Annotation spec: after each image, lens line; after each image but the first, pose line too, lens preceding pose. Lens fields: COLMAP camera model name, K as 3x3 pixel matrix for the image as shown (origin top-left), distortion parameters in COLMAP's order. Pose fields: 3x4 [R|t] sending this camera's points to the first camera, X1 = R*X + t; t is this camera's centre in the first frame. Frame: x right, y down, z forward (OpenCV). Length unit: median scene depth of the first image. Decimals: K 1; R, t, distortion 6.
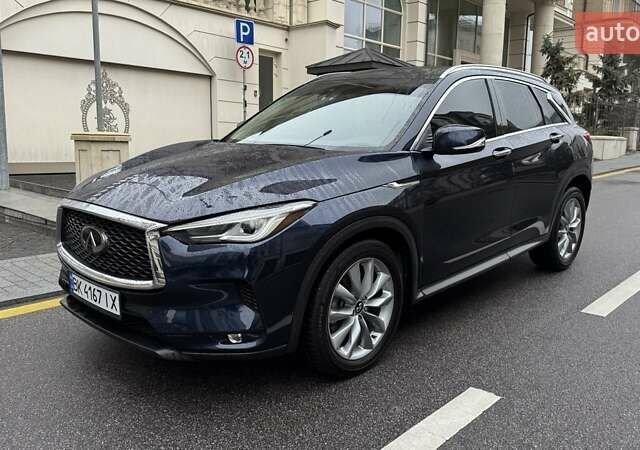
lens RADIAL K [[562.1, 0, 317.2], [0, 562.1, 226.4], [0, 0, 1]] dist [0.129021, -0.236668]
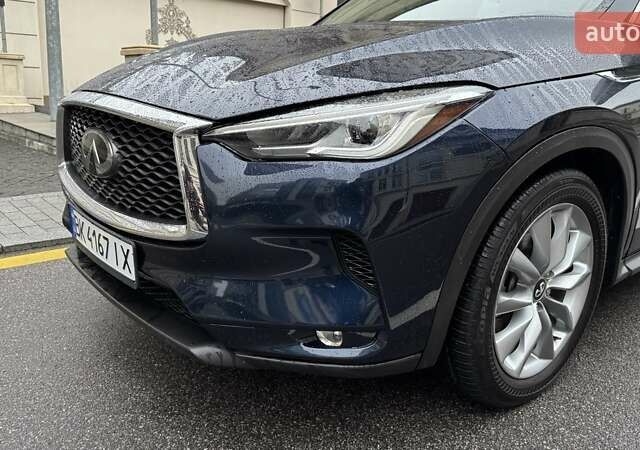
lens RADIAL K [[562.1, 0, 317.2], [0, 562.1, 226.4], [0, 0, 1]] dist [0.129021, -0.236668]
pose [[0.992465, 0.044400, -0.114204, -0.085992], [-0.035135, 0.996021, 0.081902, 0.040627], [0.117386, -0.077272, 0.990076, 0.404281]]
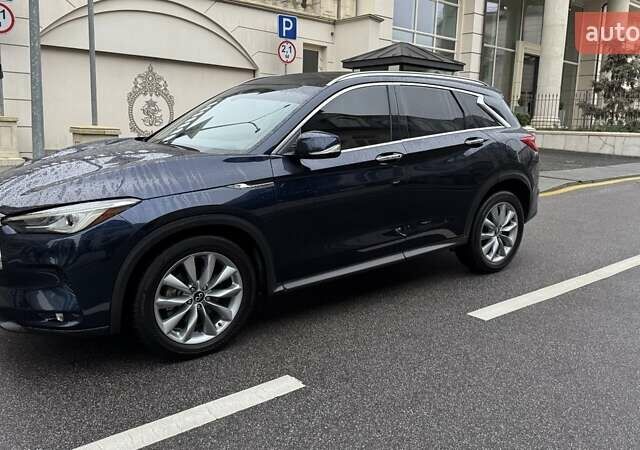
lens RADIAL K [[558.2, 0, 322.3], [0, 558.2, 224.0], [0, 0, 1]] dist [0.143911, -0.282120]
pose [[0.989435, 0.040885, -0.139093, 0.457903], [-0.038832, 0.999093, 0.017448, -0.026241], [0.139680, -0.011863, 0.990126, -0.049308]]
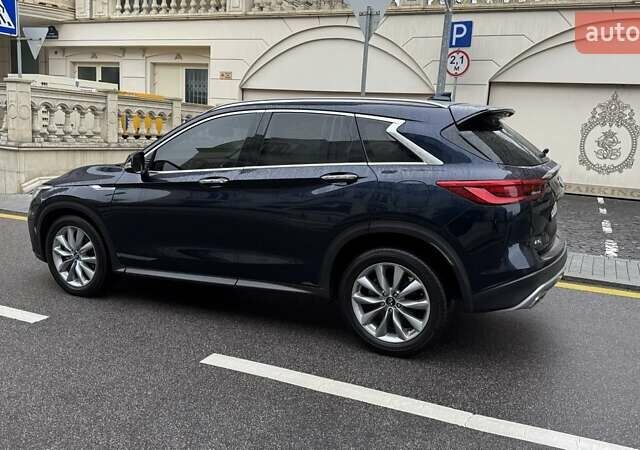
lens RADIAL K [[558.2, 0, 322.3], [0, 558.2, 224.0], [0, 0, 1]] dist [0.143911, -0.282120]
pose [[0.289963, 0.160218, -0.943532, 1.852653], [-0.192991, 0.975423, 0.106324, -0.266963], [0.937377, 0.151263, 0.313757, 1.137079]]
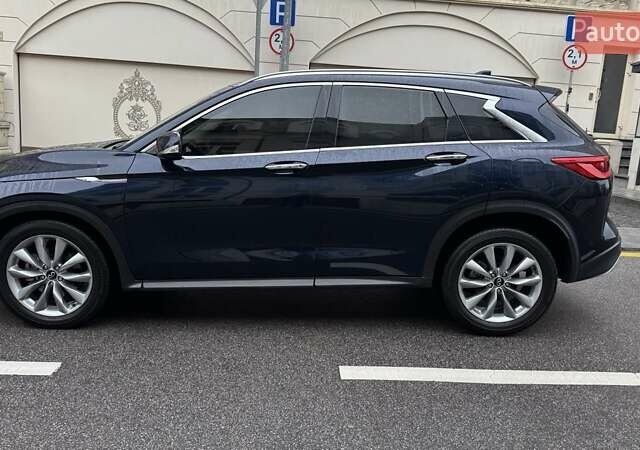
lens RADIAL K [[558.2, 0, 322.3], [0, 558.2, 224.0], [0, 0, 1]] dist [0.143911, -0.282120]
pose [[0.694573, 0.153785, -0.702794, 1.327989], [-0.159817, 0.985459, 0.057689, -0.129536], [0.701447, 0.072249, 0.709051, 0.530103]]
